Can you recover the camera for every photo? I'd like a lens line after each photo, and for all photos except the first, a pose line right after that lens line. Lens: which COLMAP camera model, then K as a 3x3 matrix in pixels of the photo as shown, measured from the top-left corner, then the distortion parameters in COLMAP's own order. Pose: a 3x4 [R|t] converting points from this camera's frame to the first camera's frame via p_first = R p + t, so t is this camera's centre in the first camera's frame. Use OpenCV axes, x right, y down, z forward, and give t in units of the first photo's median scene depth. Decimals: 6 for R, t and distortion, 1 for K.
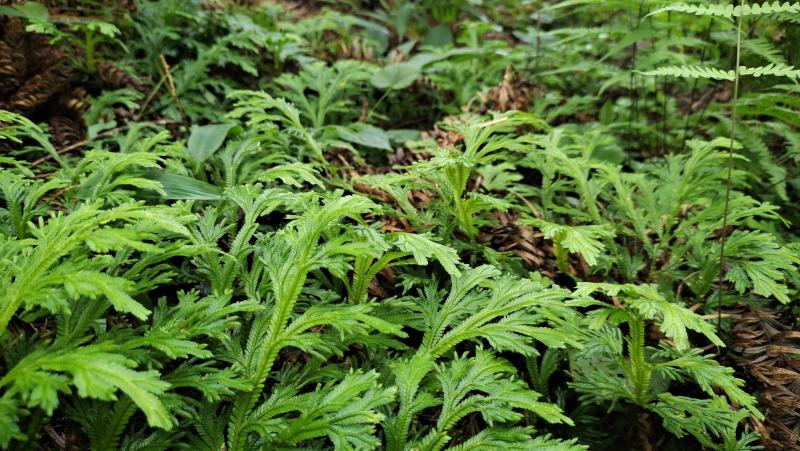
lens RADIAL K [[592.6, 0, 402.6], [0, 592.6, 224.0], [0, 0, 1]] dist [0.093742, -0.177430]
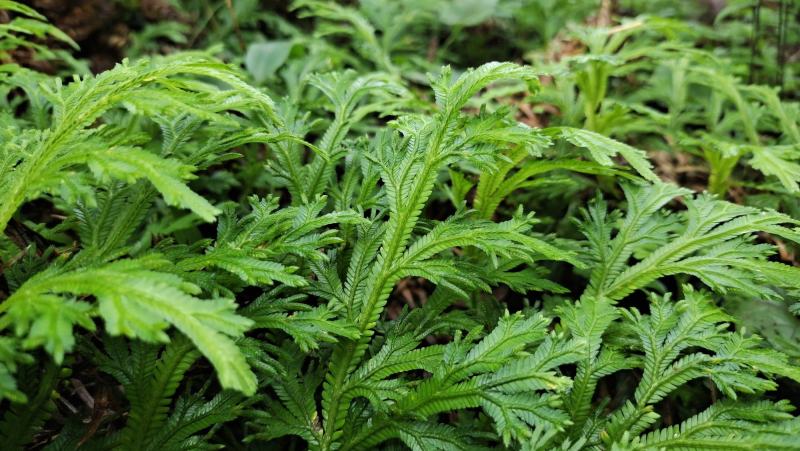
lens RADIAL K [[598.0, 0, 421.9], [0, 598.0, 215.7], [0, 0, 1]] dist [0.034183, -0.112570]
pose [[0.999350, 0.019548, -0.030305, -0.158971], [-0.018430, 0.999155, 0.036738, 0.109103], [0.030997, -0.036155, 0.998865, 0.315759]]
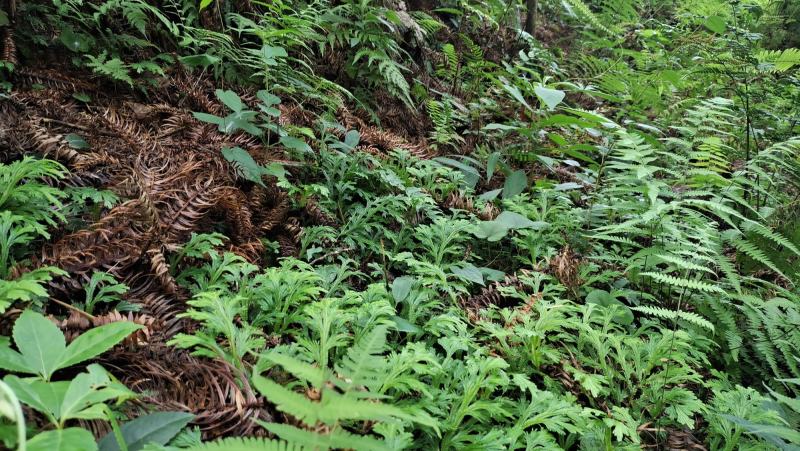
lens RADIAL K [[592.6, 0, 402.6], [0, 592.6, 224.0], [0, 0, 1]] dist [0.093742, -0.177430]
pose [[0.987718, 0.134744, -0.079104, -0.384367], [-0.141317, 0.986361, -0.084385, -0.359598], [0.066654, 0.094528, 0.993288, -1.705257]]
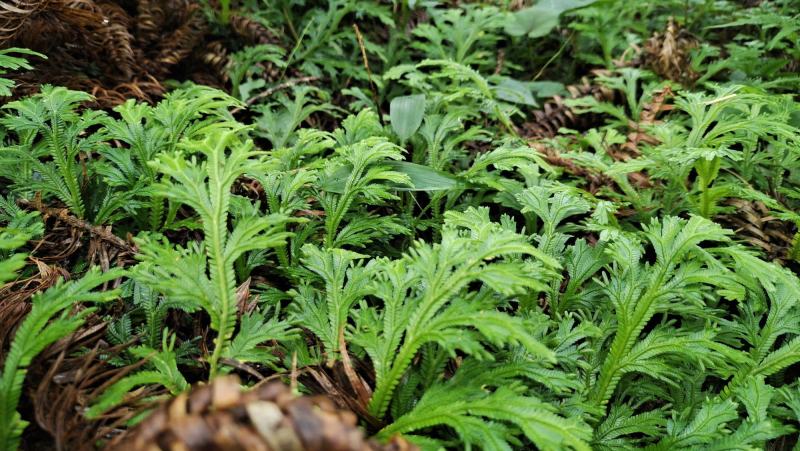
lens RADIAL K [[592.6, 0, 402.6], [0, 592.6, 224.0], [0, 0, 1]] dist [0.093742, -0.177430]
pose [[0.998198, 0.008674, -0.059375, -0.524381], [-0.001120, 0.992018, 0.126091, -0.166921], [0.059995, -0.125798, 0.990240, 0.013474]]
